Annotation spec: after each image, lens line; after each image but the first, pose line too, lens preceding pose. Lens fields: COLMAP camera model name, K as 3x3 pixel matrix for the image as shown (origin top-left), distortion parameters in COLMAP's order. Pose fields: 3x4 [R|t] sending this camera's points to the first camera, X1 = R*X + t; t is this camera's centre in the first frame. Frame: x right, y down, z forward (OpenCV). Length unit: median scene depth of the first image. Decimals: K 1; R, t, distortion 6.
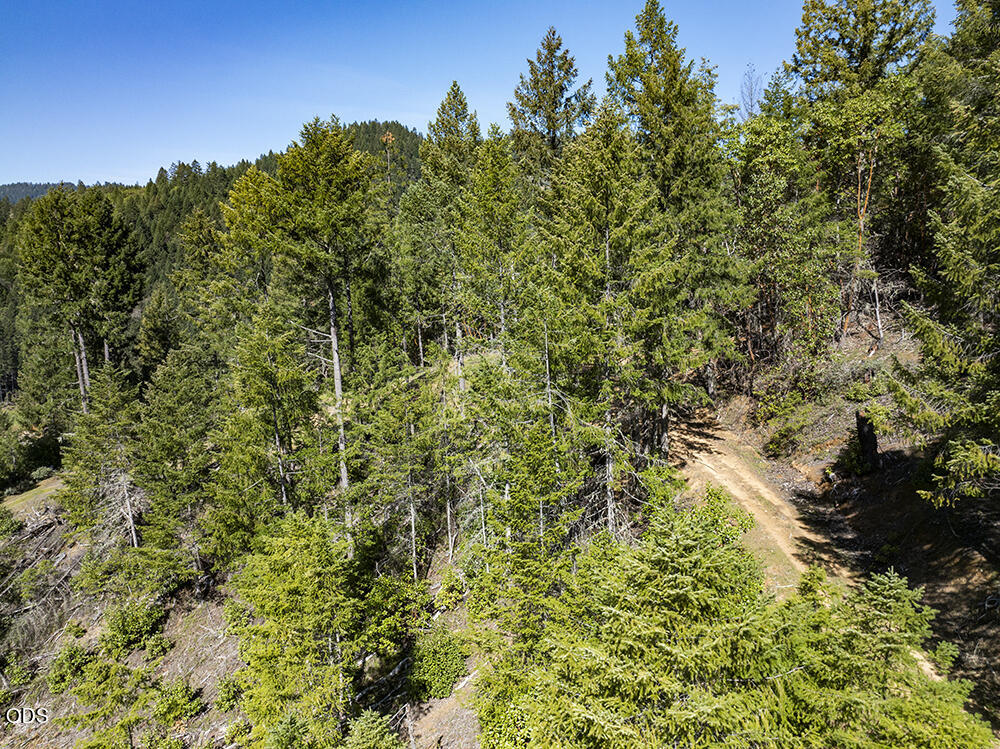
lens RADIAL K [[706.5, 0, 499.8], [0, 706.5, 376.2], [0, 0, 1]] dist [-0.051687, 0.030115]
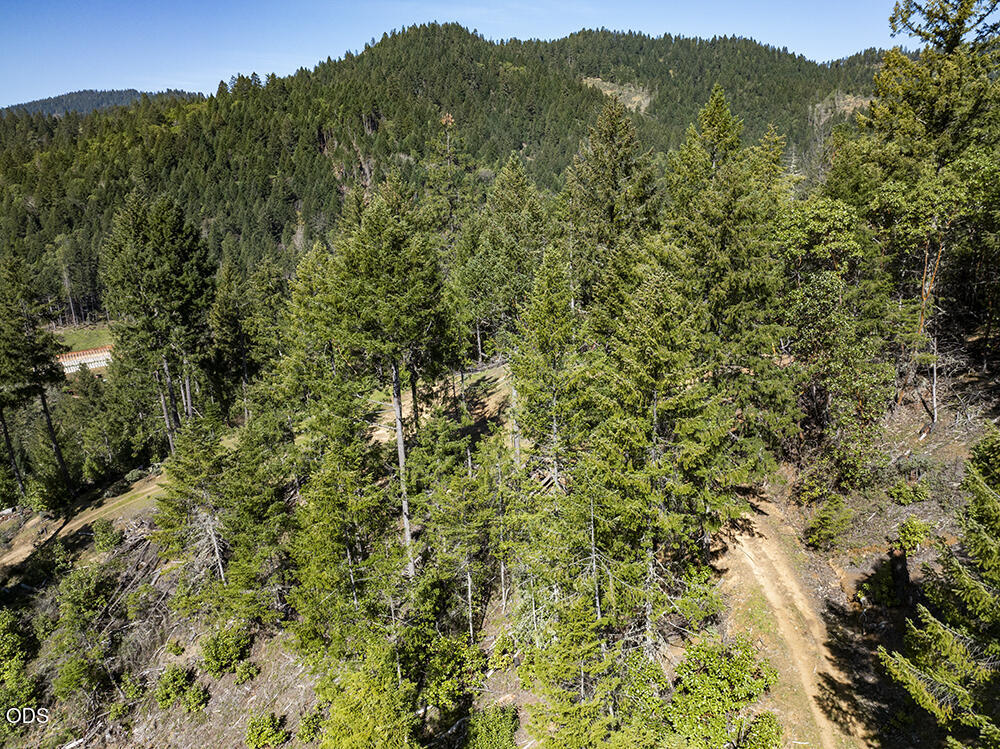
lens RADIAL K [[706.5, 0, 499.3], [0, 706.5, 377.3], [0, 0, 1]] dist [-0.051687, 0.030115]
pose [[0.996341, 0.021722, -0.082656, 0.005517], [-0.010782, 0.991381, 0.130564, -0.244283], [0.084780, -0.129195, 0.987988, -0.031466]]
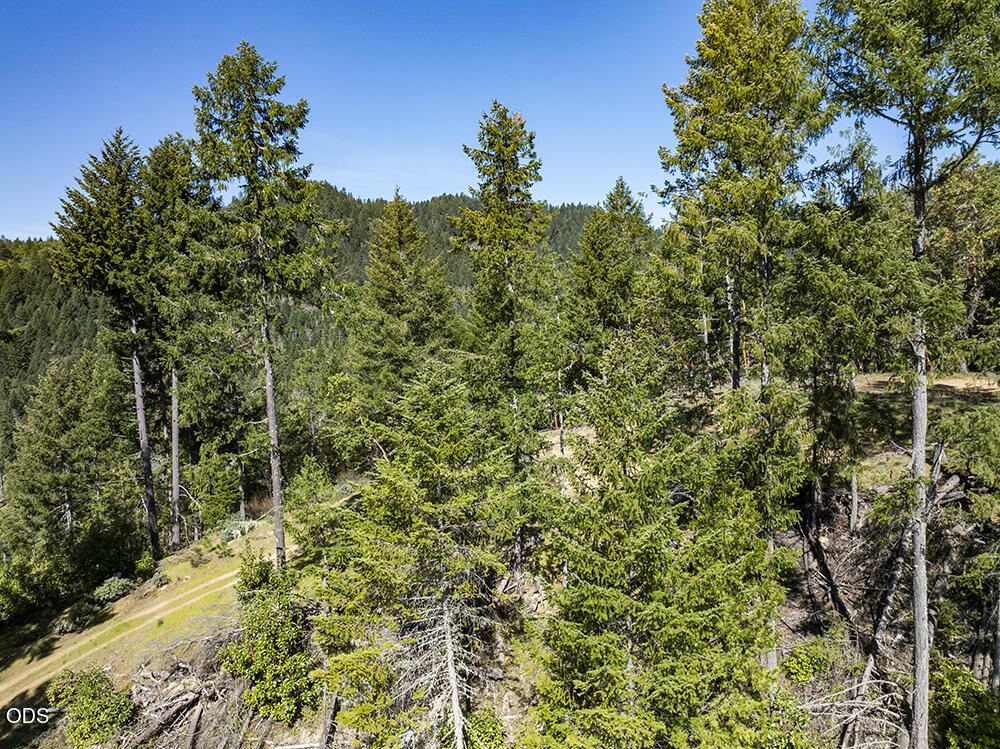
lens RADIAL K [[706.5, 0, 496.3], [0, 706.5, 376.7], [0, 0, 1]] dist [-0.051687, 0.030115]
pose [[0.993909, -0.009707, 0.109780, -0.601967], [0.019221, 0.996115, -0.085943, 0.030078], [-0.108519, 0.087530, 0.990233, 0.564522]]
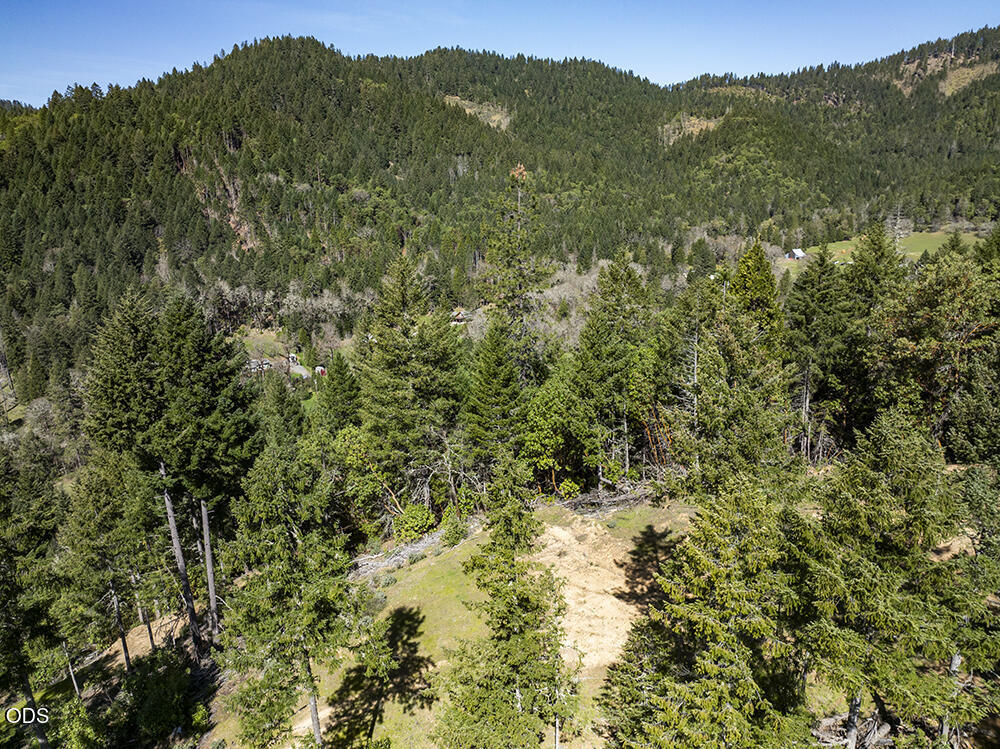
lens RADIAL K [[706.5, 0, 495.6], [0, 706.5, 375.4], [0, 0, 1]] dist [-0.051687, 0.030115]
pose [[0.993645, -0.029455, 0.108641, -0.612191], [0.017567, 0.993908, 0.108804, -0.449605], [-0.111184, -0.106204, 0.988109, 0.491132]]
